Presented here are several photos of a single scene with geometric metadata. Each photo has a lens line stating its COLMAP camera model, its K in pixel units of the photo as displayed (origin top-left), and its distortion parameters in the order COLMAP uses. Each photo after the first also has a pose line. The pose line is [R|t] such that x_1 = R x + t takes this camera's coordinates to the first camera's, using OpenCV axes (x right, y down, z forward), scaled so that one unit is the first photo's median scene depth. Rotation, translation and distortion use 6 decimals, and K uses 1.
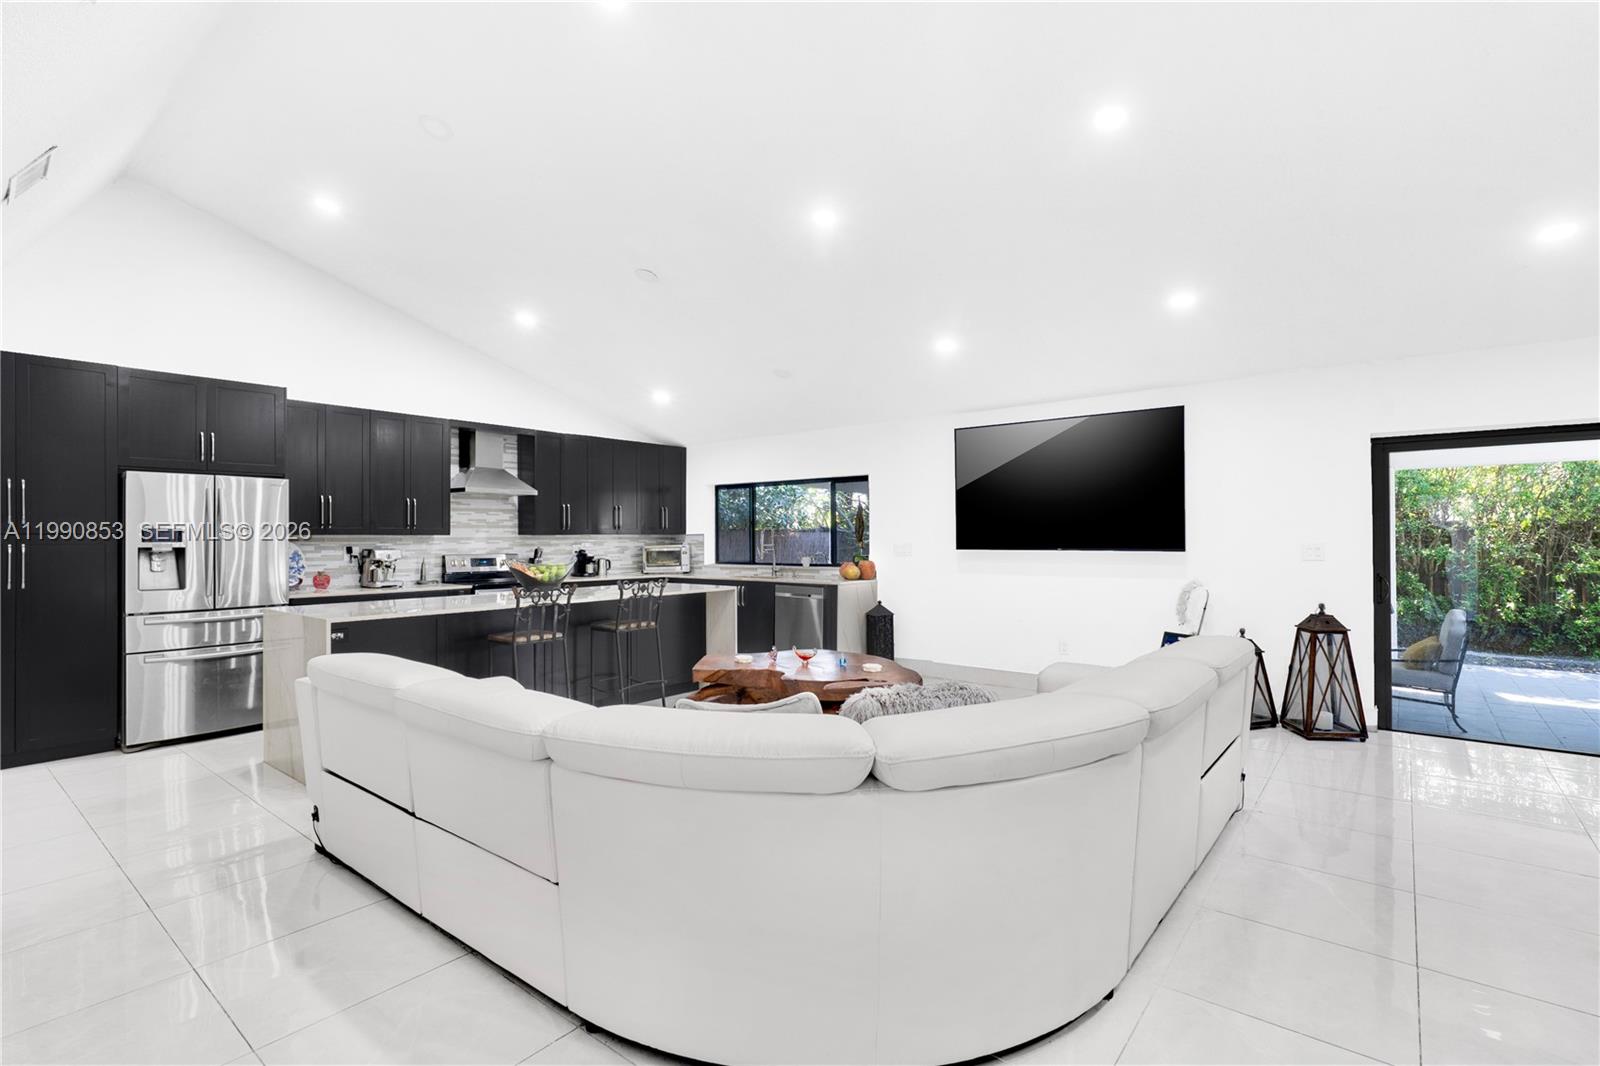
lens RADIAL K [[784.5, 0, 778.1], [0, 784.5, 528.1], [0, 0, 1]] dist [-0.000335, 0.000079]
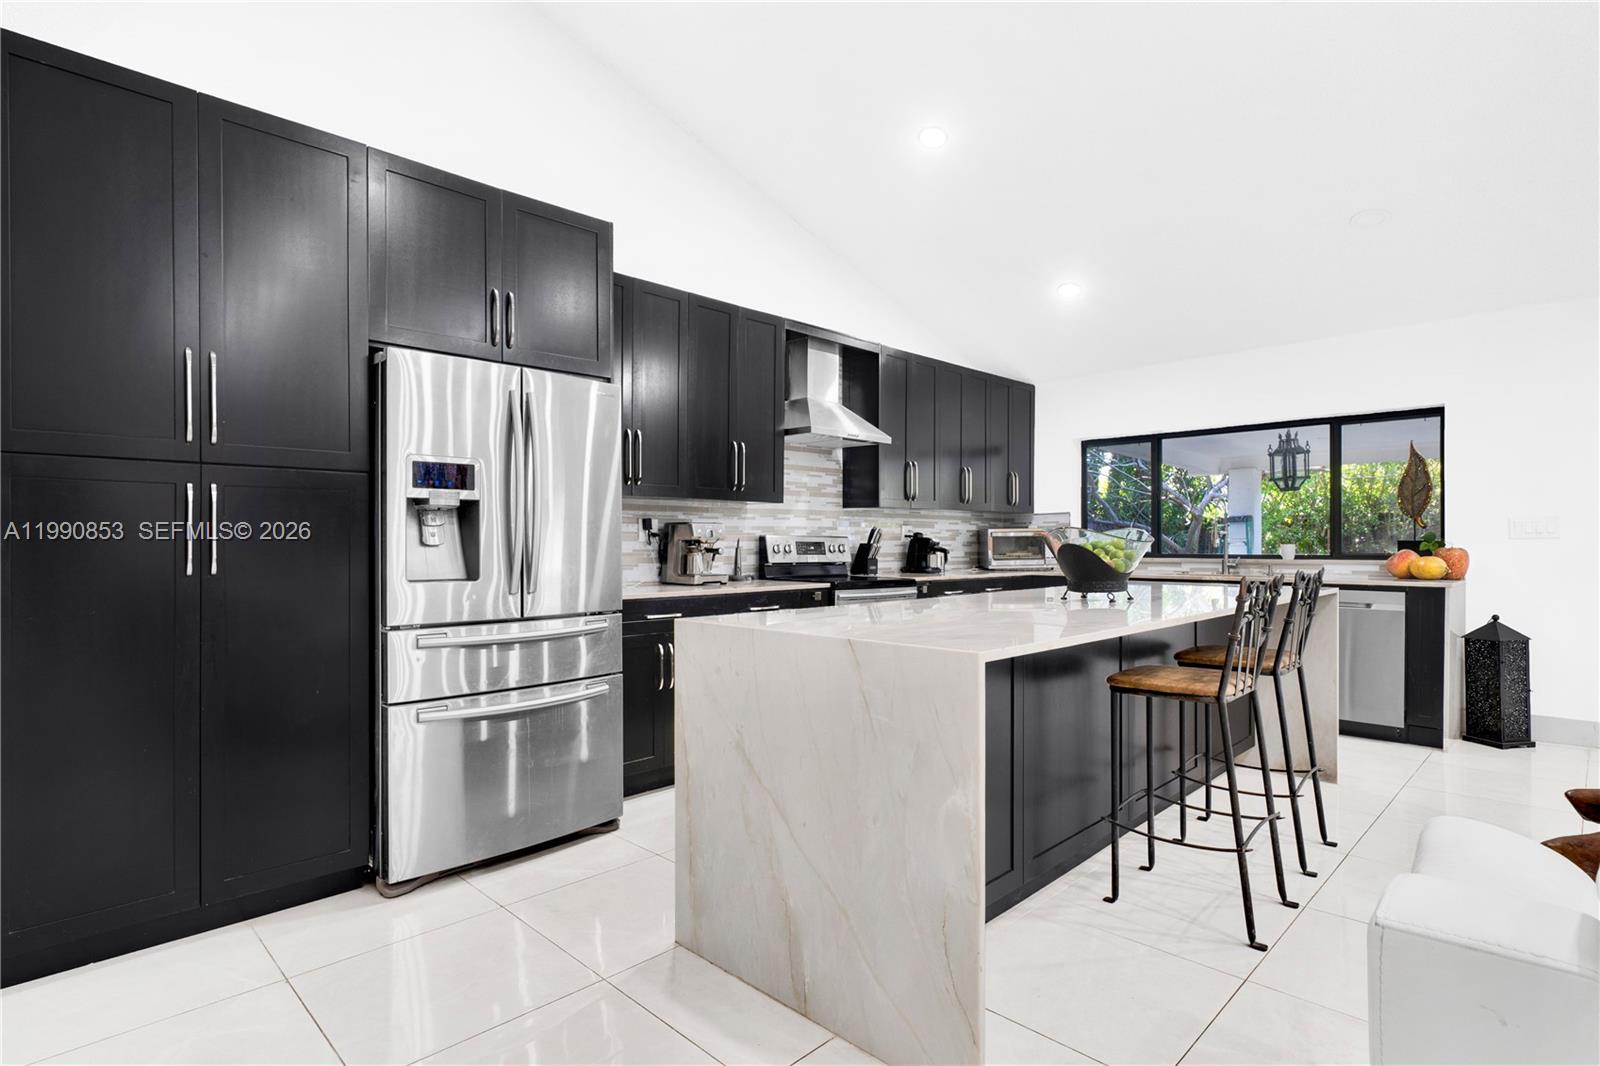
lens RADIAL K [[811.3, 0, 734.8], [0, 811.3, 546.1], [0, 0, 1]] dist [-0.002960, -0.000405]
pose [[0.993251, 0.002447, -0.115961, -0.368595], [-0.000827, 0.999901, 0.014015, 0.033272], [0.115984, -0.013825, 0.993155, 0.338131]]
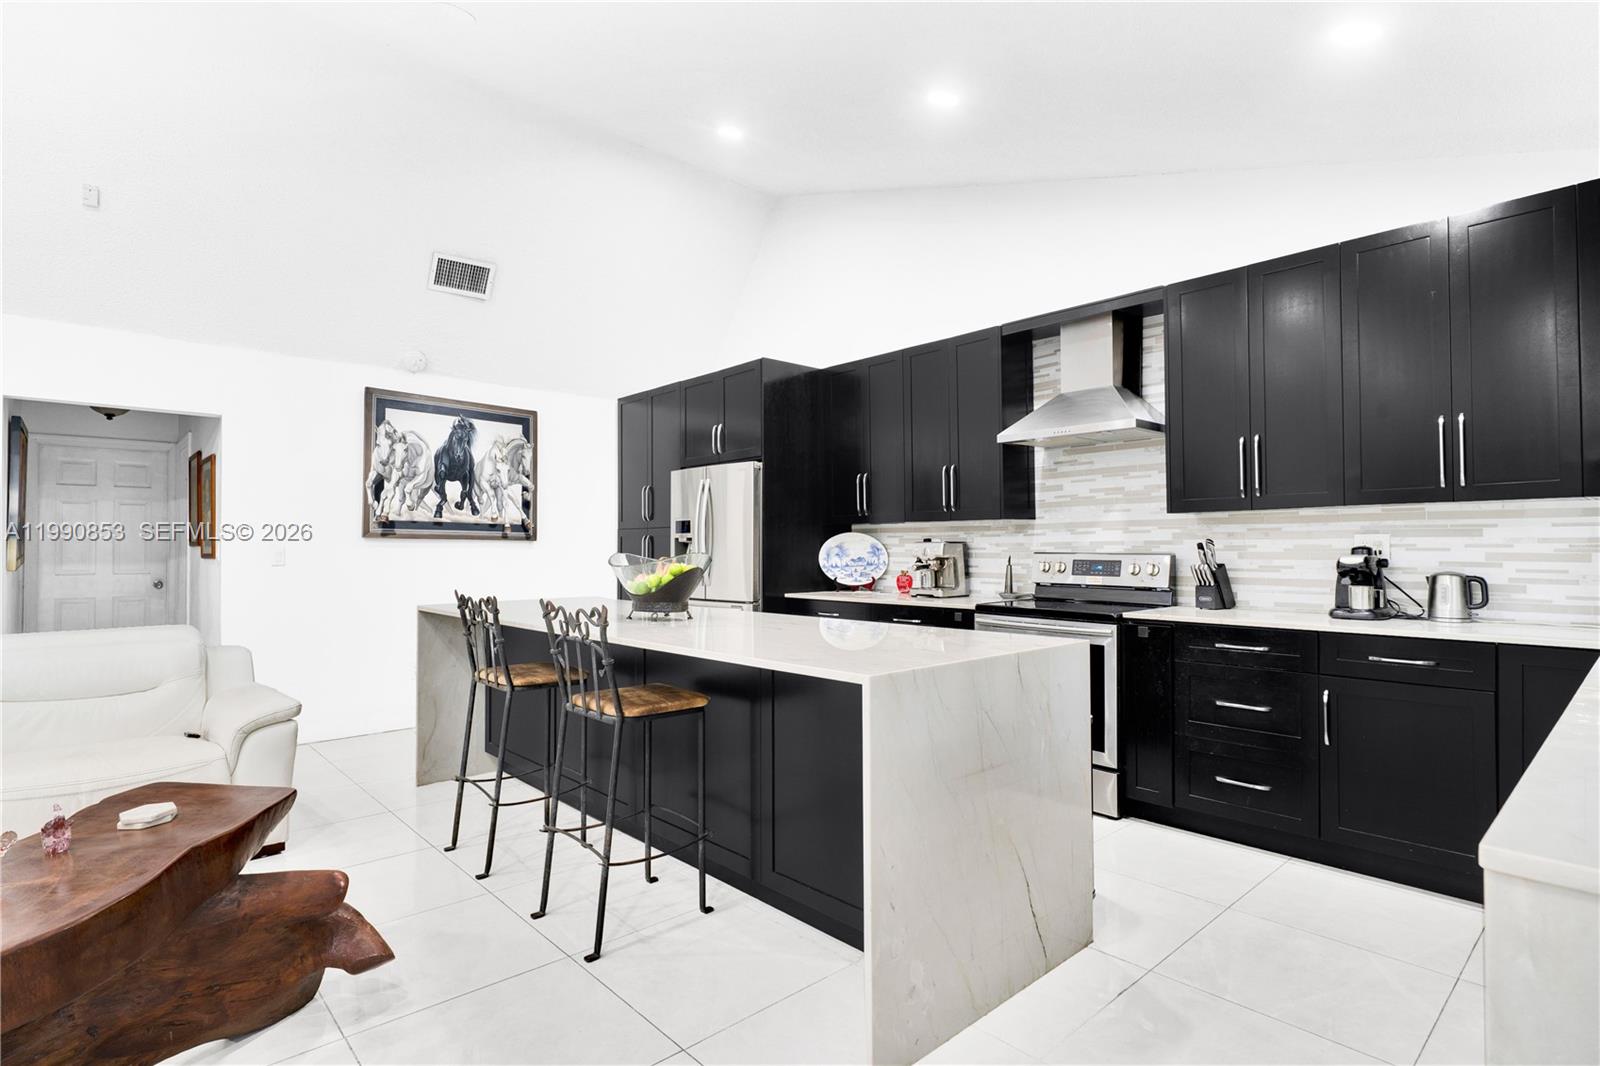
lens RADIAL K [[790.9, 0, 727.5], [0, 790.9, 535.0], [0, 0, 1]] dist [0.001192, 0.000345]
pose [[-0.176300, -0.015637, -0.984212, 0.202545], [0.011502, 0.999773, -0.017944, 0.028539], [0.984269, -0.014484, -0.176080, 0.867476]]
